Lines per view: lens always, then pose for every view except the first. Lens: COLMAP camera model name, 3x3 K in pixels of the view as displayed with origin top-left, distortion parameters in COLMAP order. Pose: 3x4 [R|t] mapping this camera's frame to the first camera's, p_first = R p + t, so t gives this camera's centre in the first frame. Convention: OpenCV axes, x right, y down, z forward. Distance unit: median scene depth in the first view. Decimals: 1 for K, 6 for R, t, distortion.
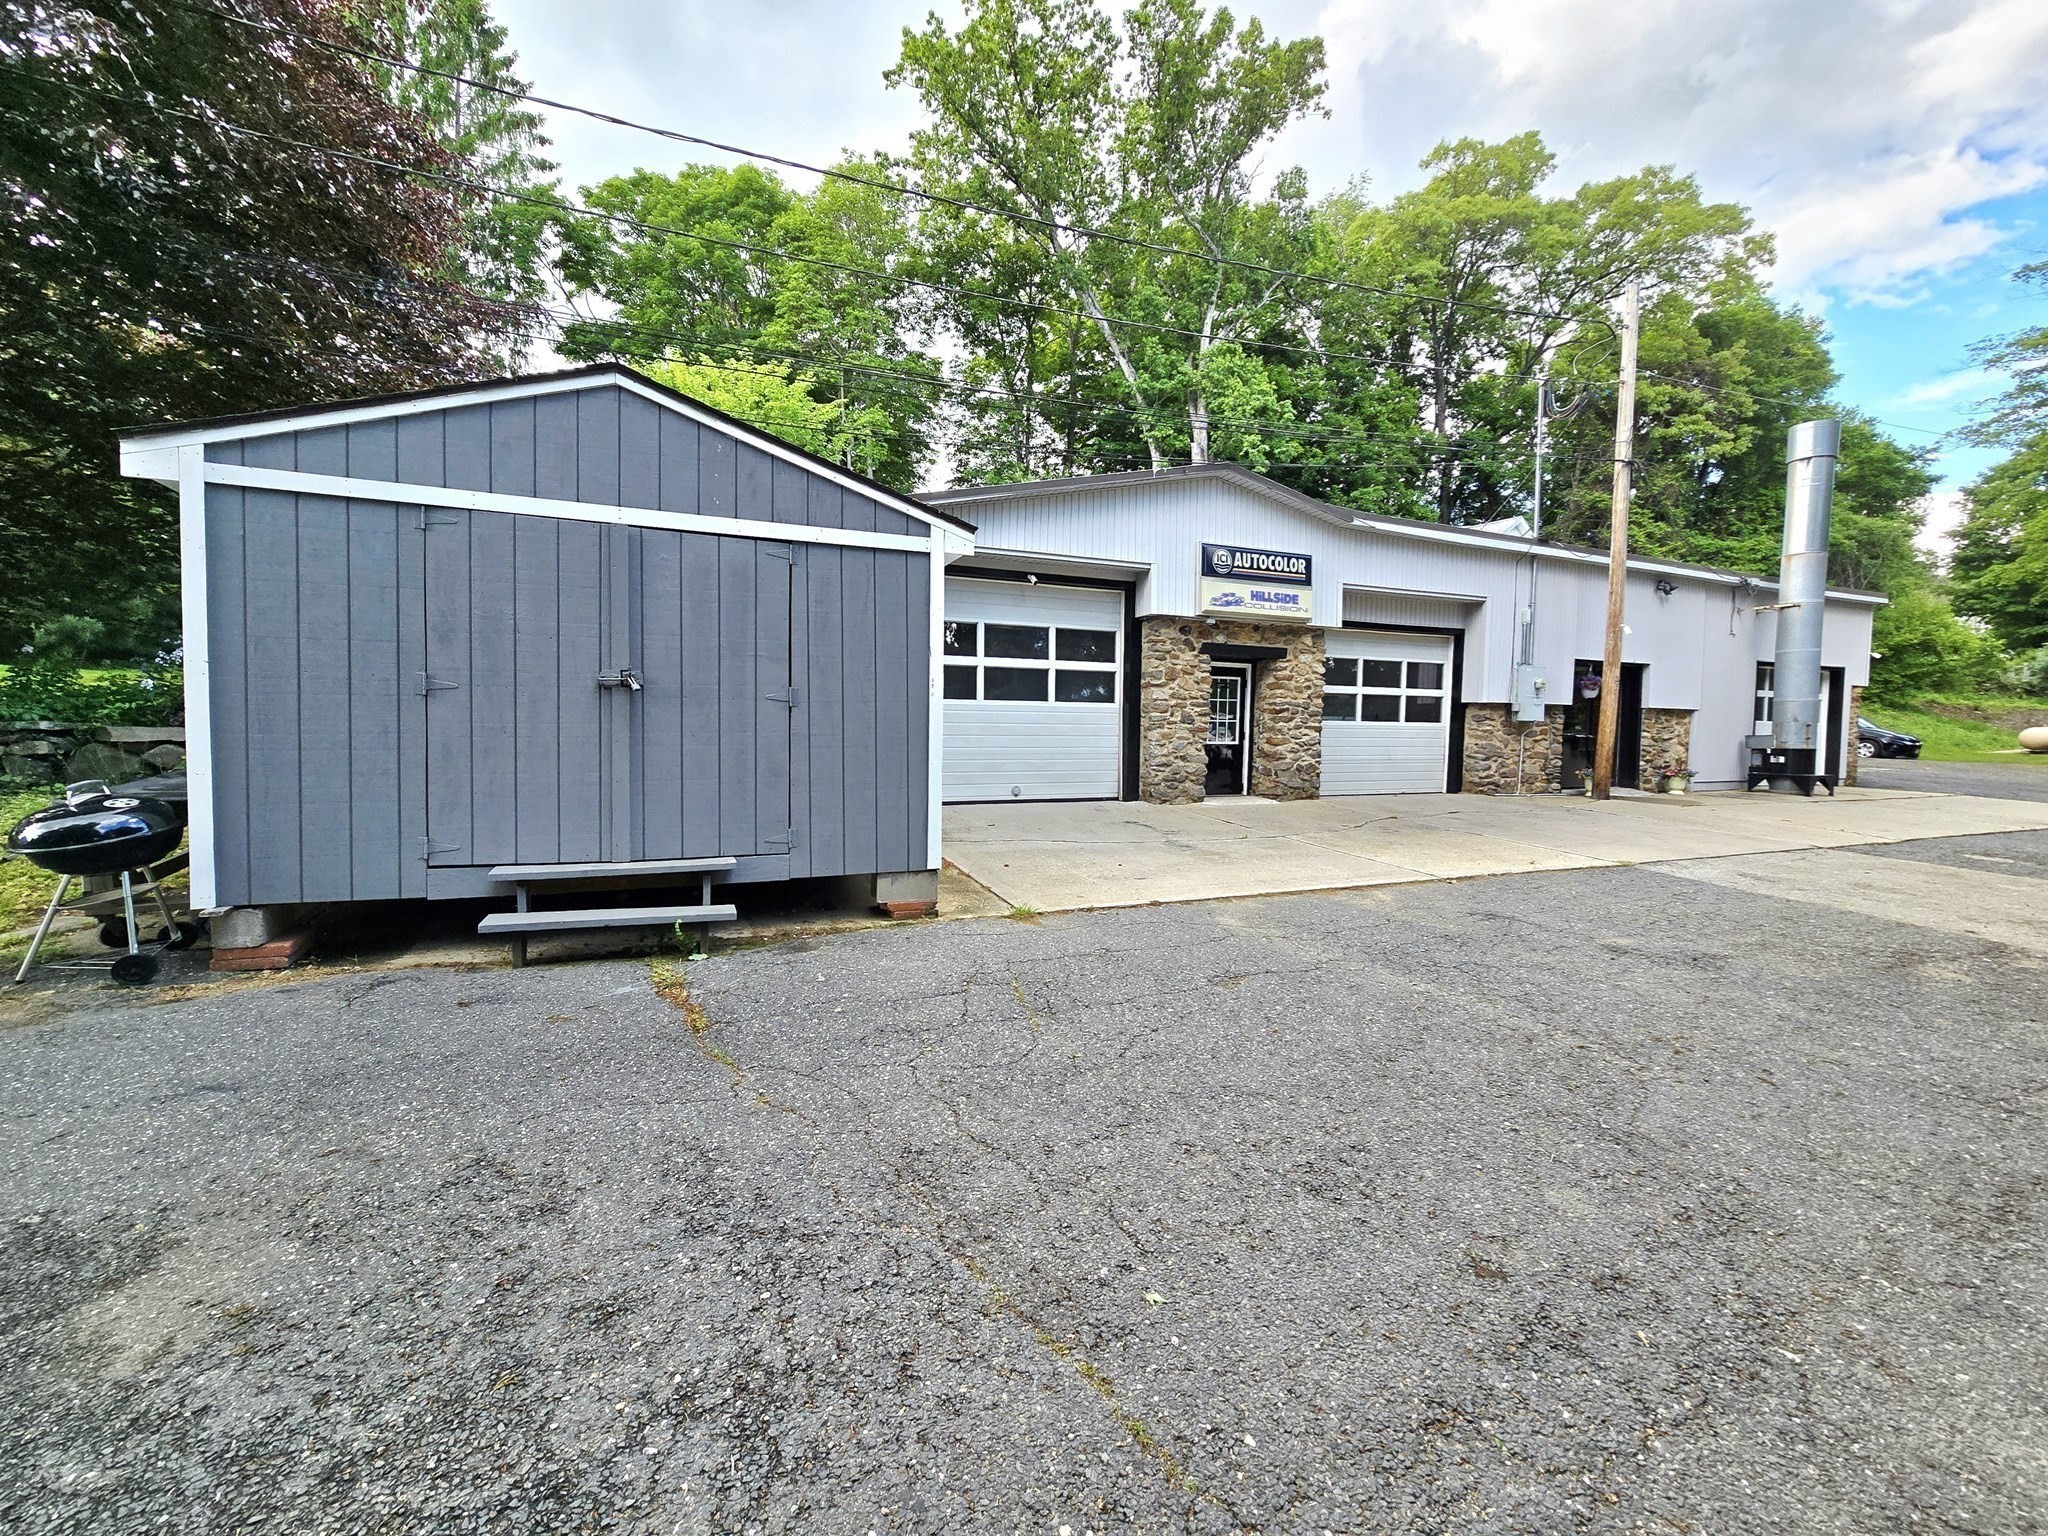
lens RADIAL K [[833.6, 0, 1032.9], [0, 833.6, 765.3], [0, 0, 1]] dist [-0.001656, 0.000253]
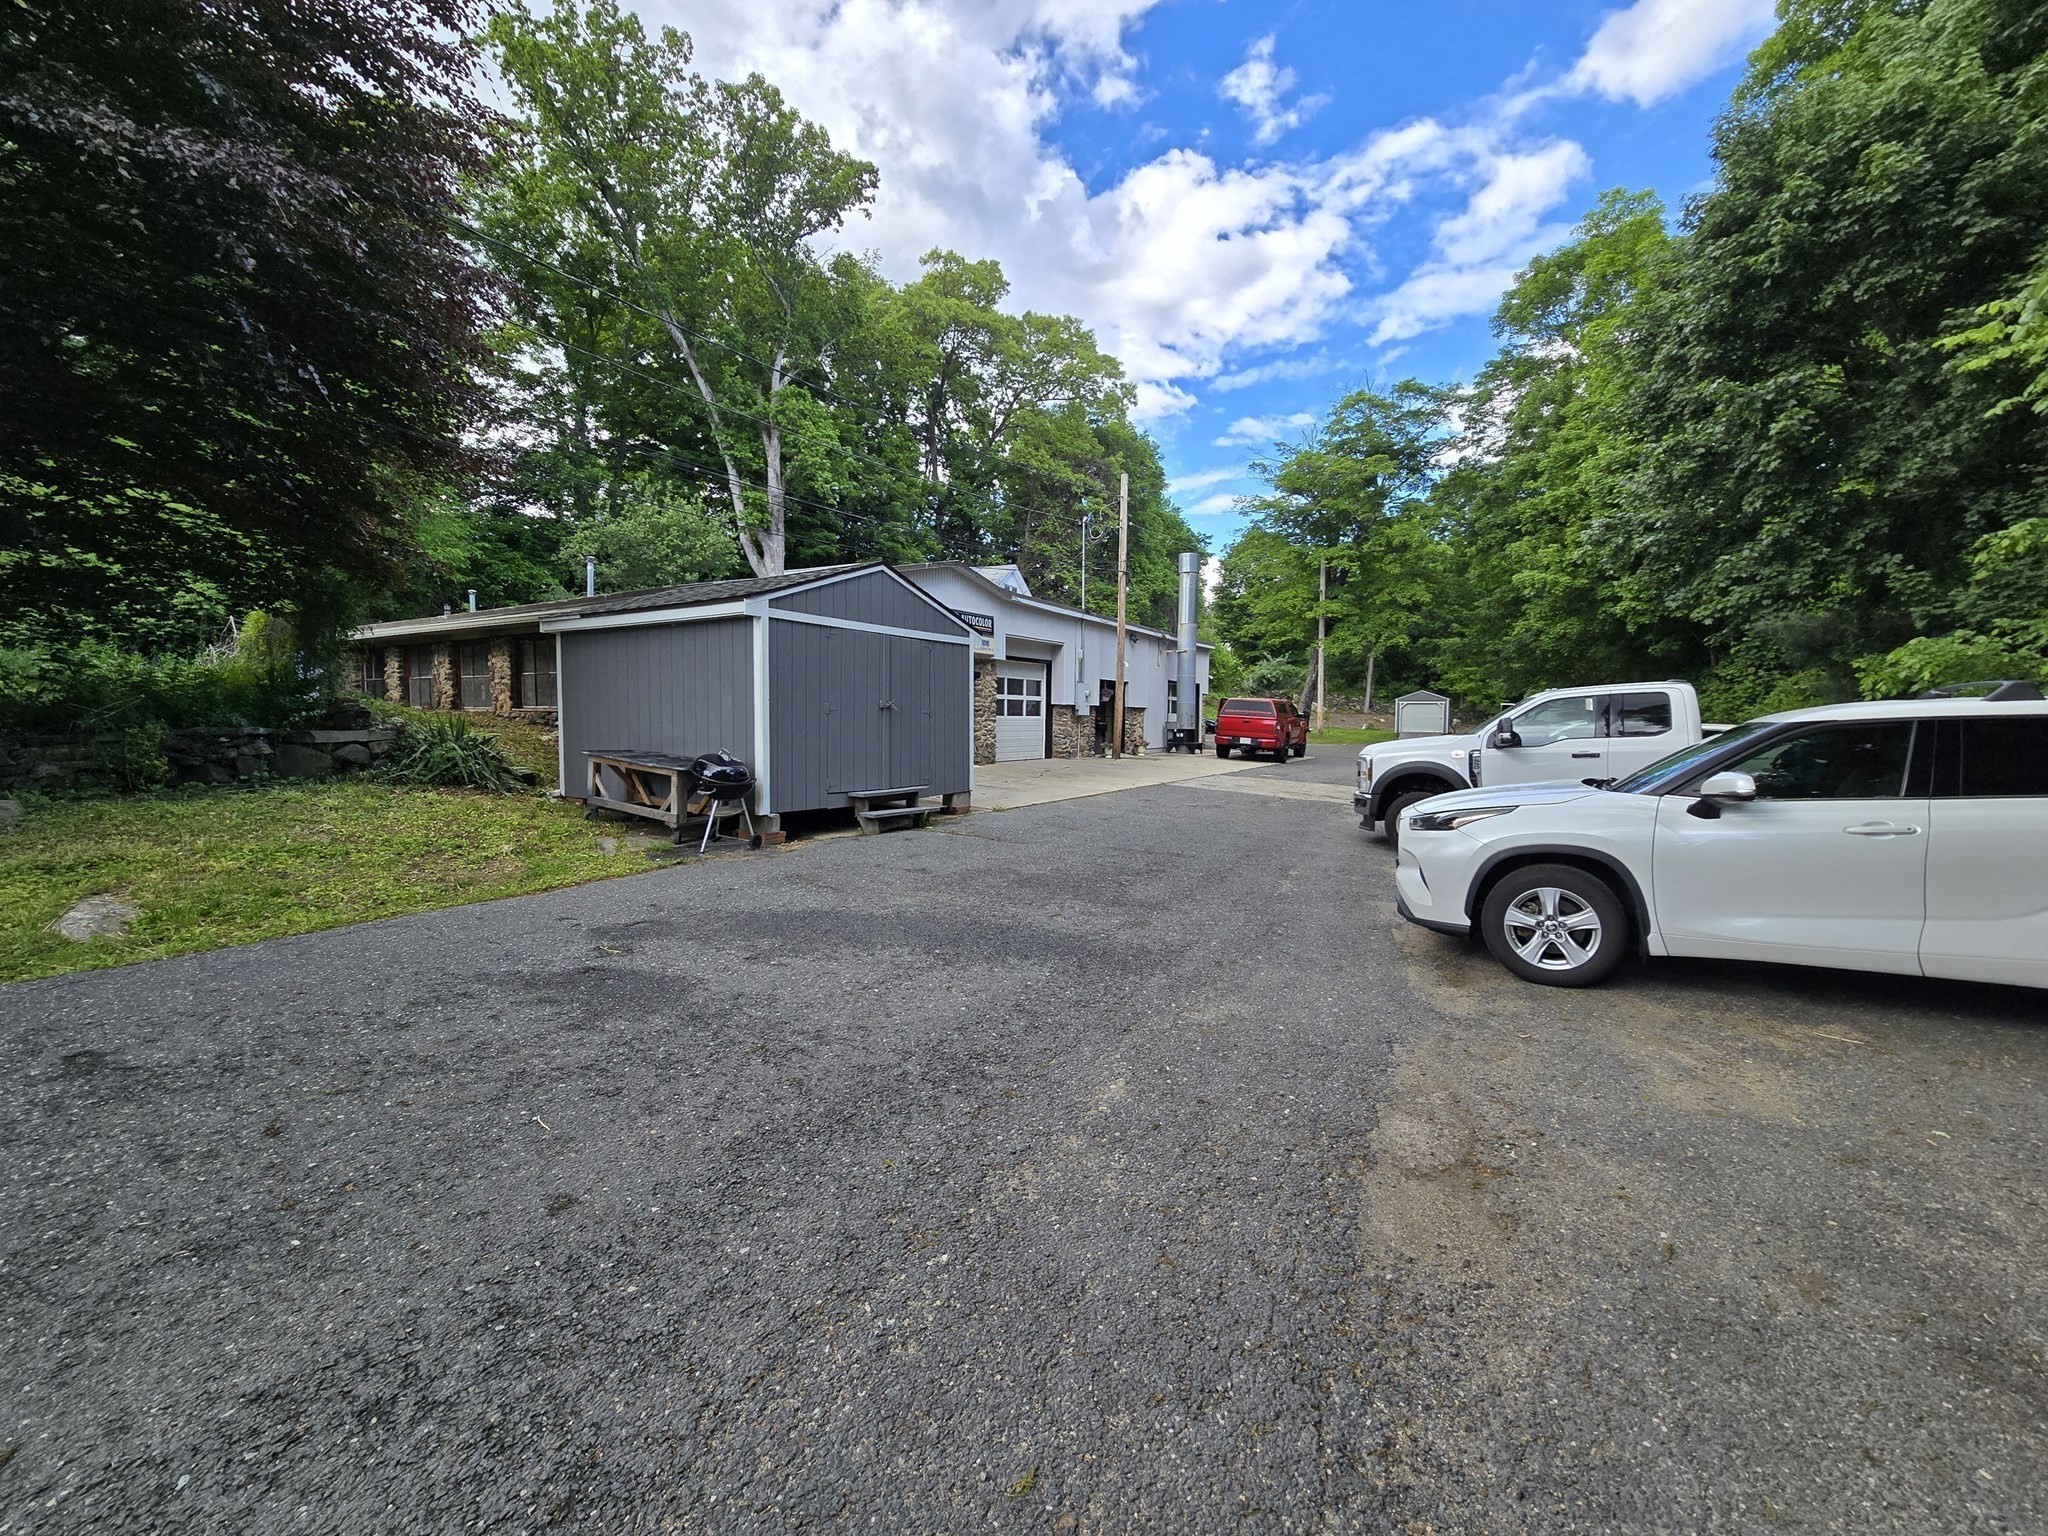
lens RADIAL K [[833.6, 0, 1017.8], [0, 833.6, 768.1], [0, 0, 1]] dist [-0.001656, 0.000253]
pose [[0.820281, -0.040876, 0.570499, -0.433001], [0.030004, 0.999145, 0.028447, 0.002848], [-0.571174, -0.006217, 0.820806, -0.292700]]
